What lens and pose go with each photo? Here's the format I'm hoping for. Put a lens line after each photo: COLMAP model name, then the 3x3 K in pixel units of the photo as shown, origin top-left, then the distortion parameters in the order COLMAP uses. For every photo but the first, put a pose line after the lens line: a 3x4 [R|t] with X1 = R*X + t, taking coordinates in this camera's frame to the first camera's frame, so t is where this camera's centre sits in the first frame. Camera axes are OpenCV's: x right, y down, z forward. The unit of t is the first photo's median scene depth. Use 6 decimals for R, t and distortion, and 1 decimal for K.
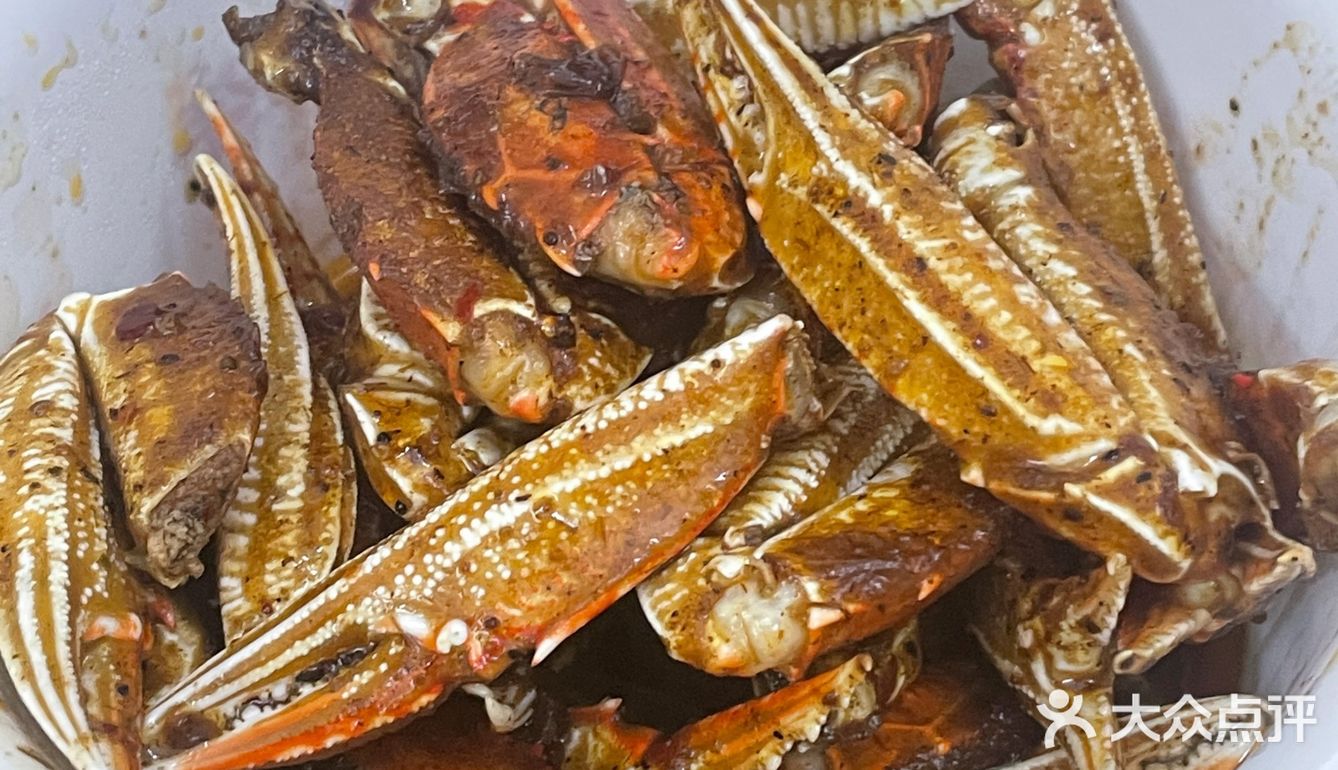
lens RADIAL K [[2715.6, 0, 668.9], [0, 2715.6, 385.0], [0, 0, 1]] dist [0.164609, 0.000000]
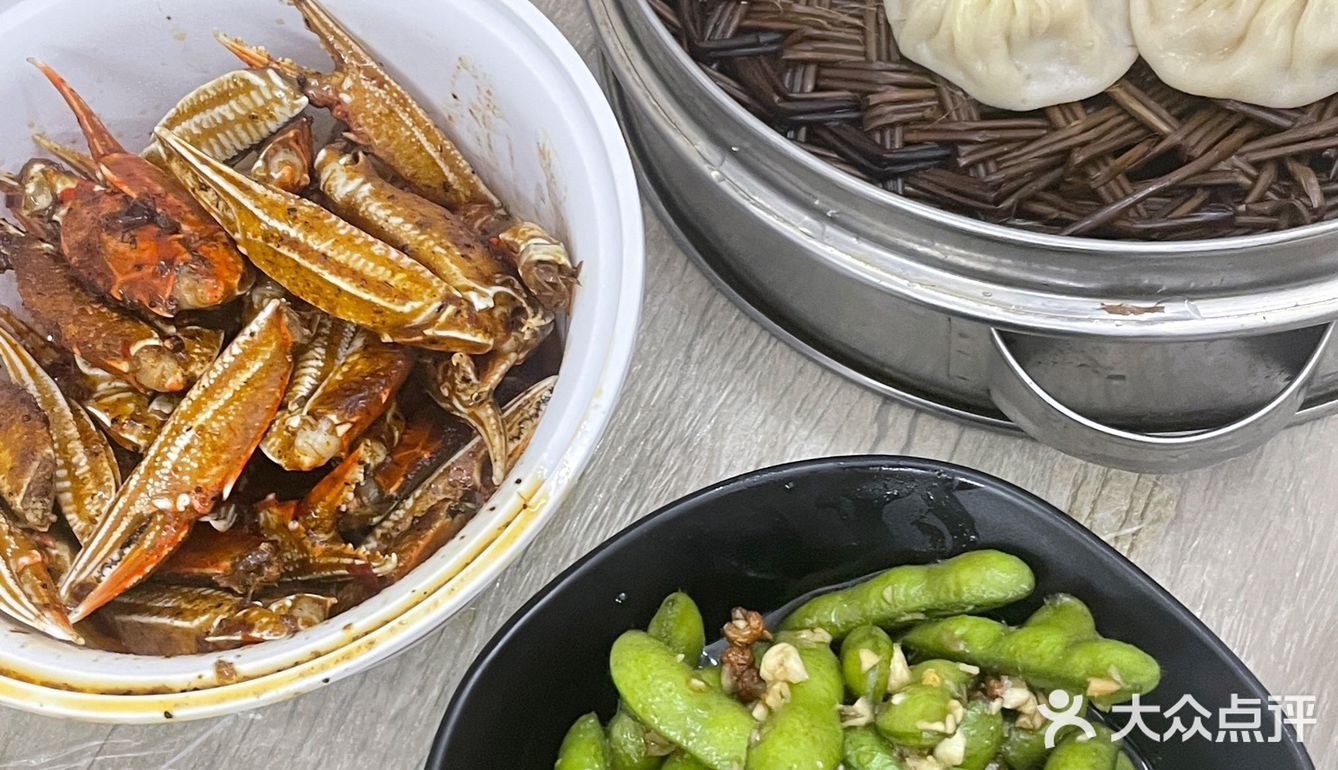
lens RADIAL K [[1988.6, 0, 668.5], [0, 1988.6, 385.3], [0, 0, 1]] dist [0.080894, 0.000000]
pose [[0.918384, -0.377060, 0.119984, 0.110715], [0.354458, 0.918726, 0.174075, -0.123191], [-0.175869, -0.117339, 0.977395, -0.554974]]
